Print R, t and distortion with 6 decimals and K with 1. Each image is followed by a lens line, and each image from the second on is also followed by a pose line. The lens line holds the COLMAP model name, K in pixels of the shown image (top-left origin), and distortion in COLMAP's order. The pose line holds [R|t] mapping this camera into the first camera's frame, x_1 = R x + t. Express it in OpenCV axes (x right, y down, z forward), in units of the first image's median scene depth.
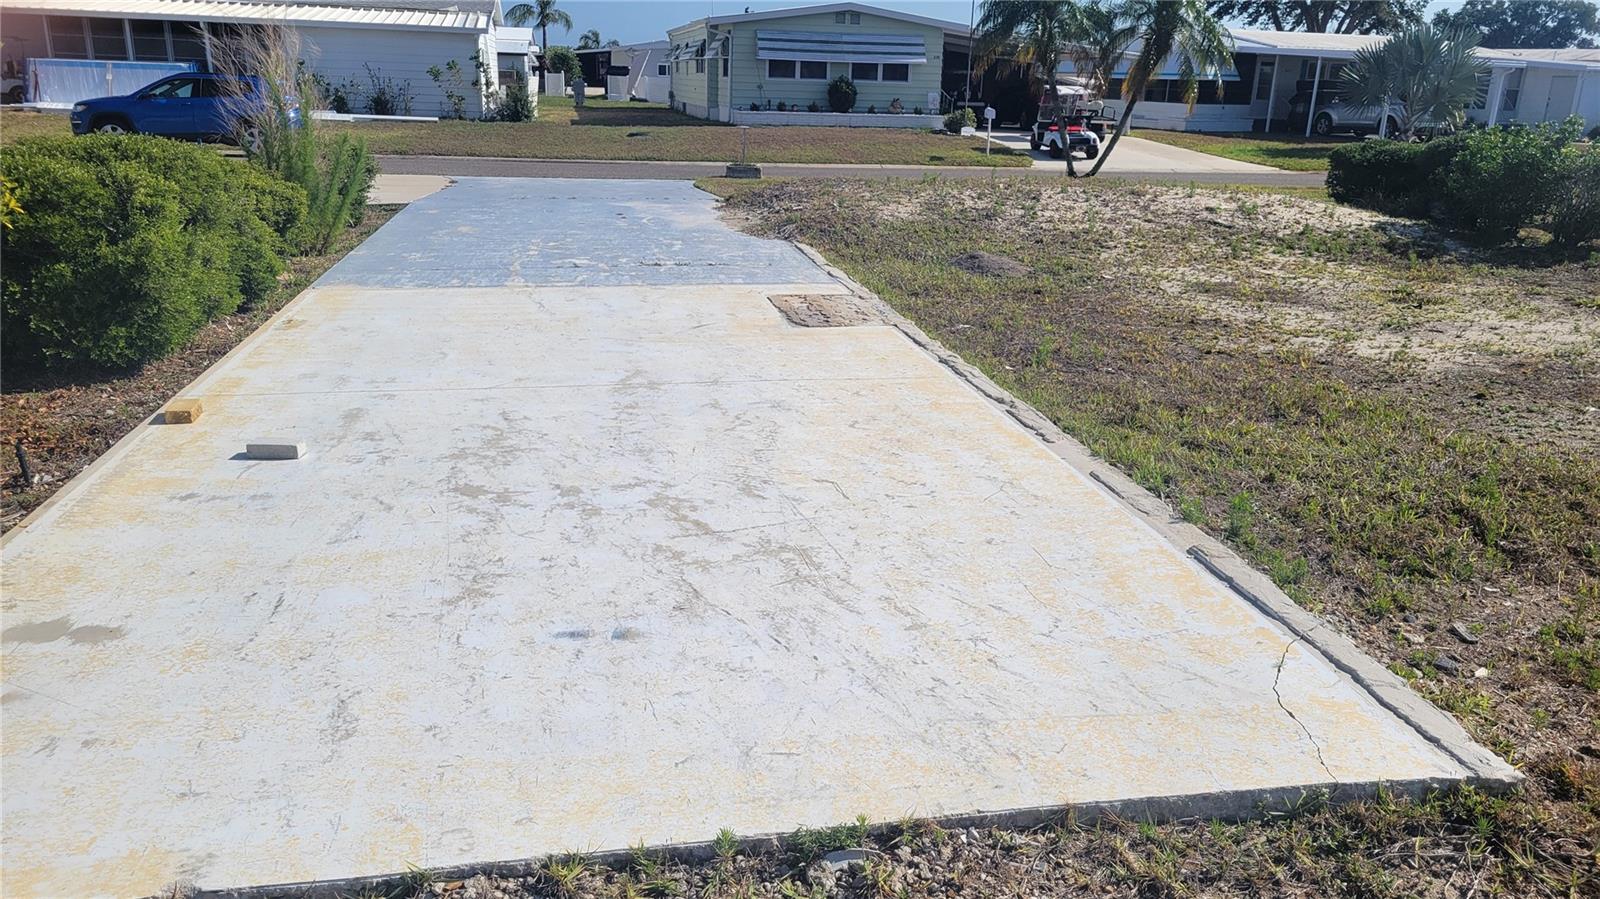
lens RADIAL K [[1197.1, 0, 805.7], [0, 1197.1, 460.7], [0, 0, 1]] dist [0.040246, -0.006719]
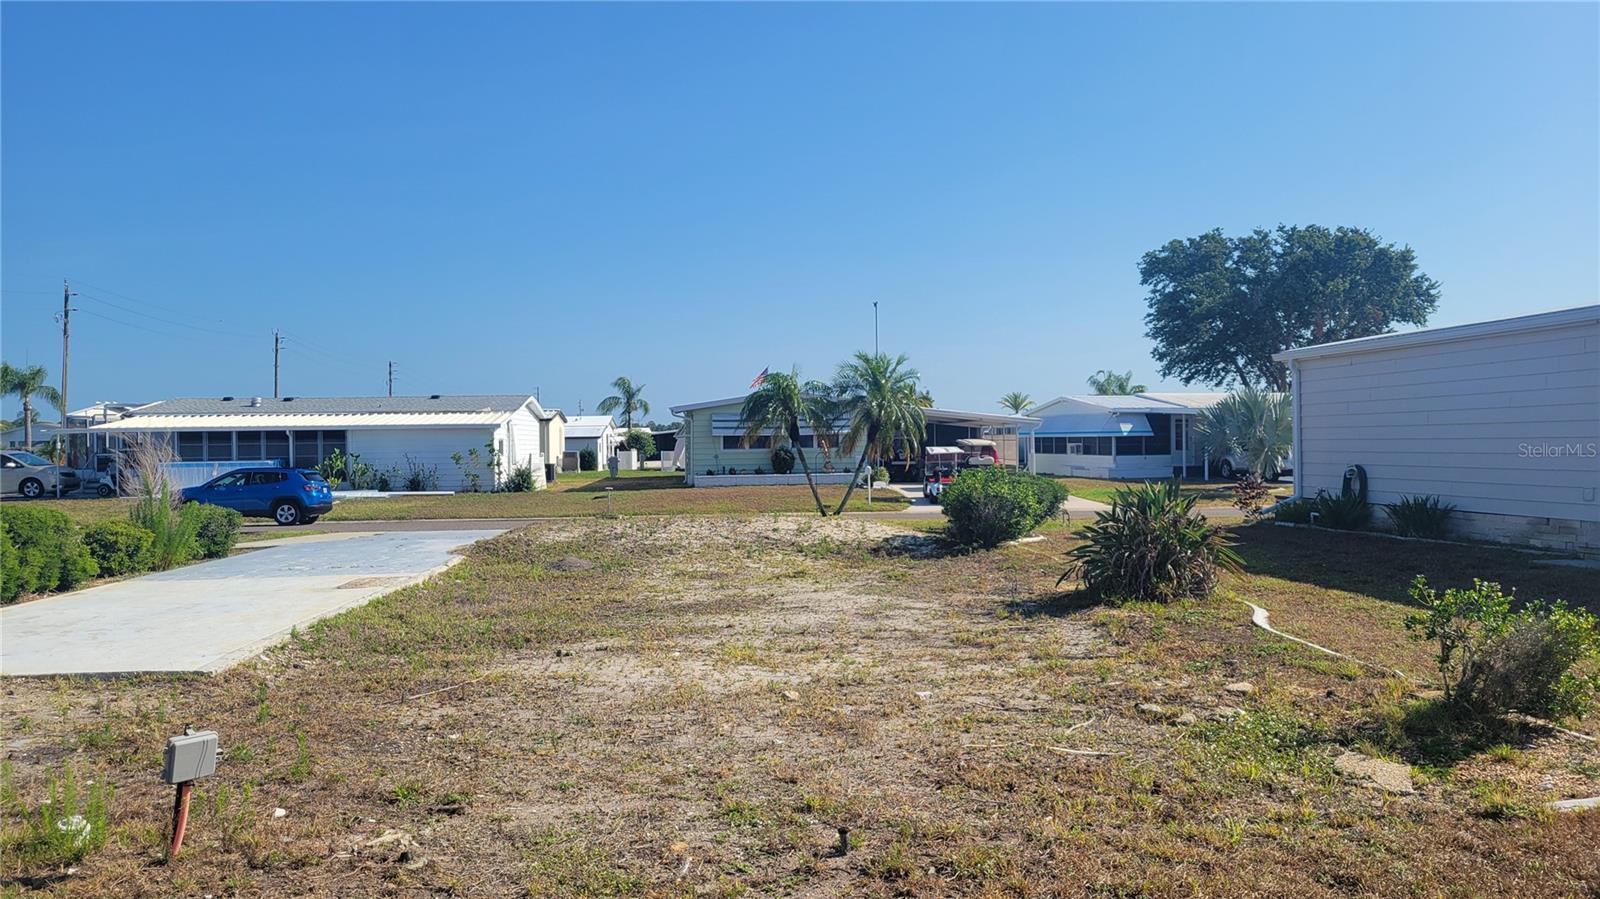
lens RADIAL K [[1197.1, 0, 807.8], [0, 1197.1, 445.7], [0, 0, 1]] dist [0.040246, -0.006719]
pose [[0.992163, -0.042032, -0.117666, 0.211579], [0.004415, 0.952924, -0.303178, 0.054258], [0.124870, 0.300283, 0.945641, -0.163469]]
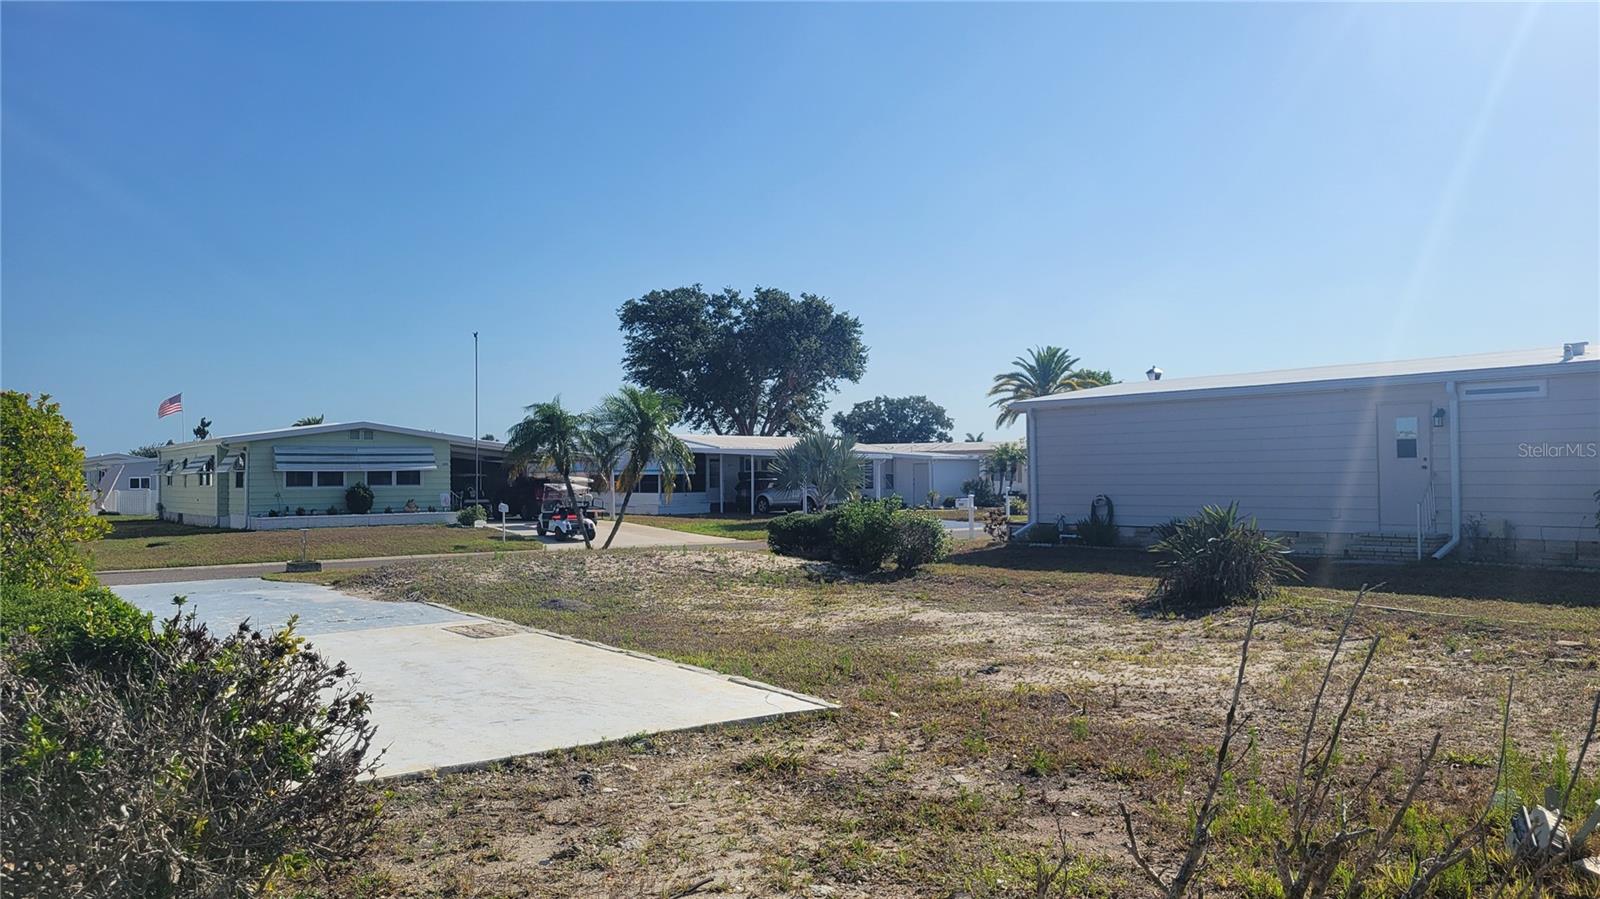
lens RADIAL K [[1197.1, 0, 810.6], [0, 1197.1, 447.1], [0, 0, 1]] dist [0.040246, -0.006719]
pose [[0.908008, -0.028503, 0.417982, -0.057941], [0.161937, 0.944019, -0.287410, 0.039589], [-0.386390, 0.328657, 0.861793, -0.142612]]
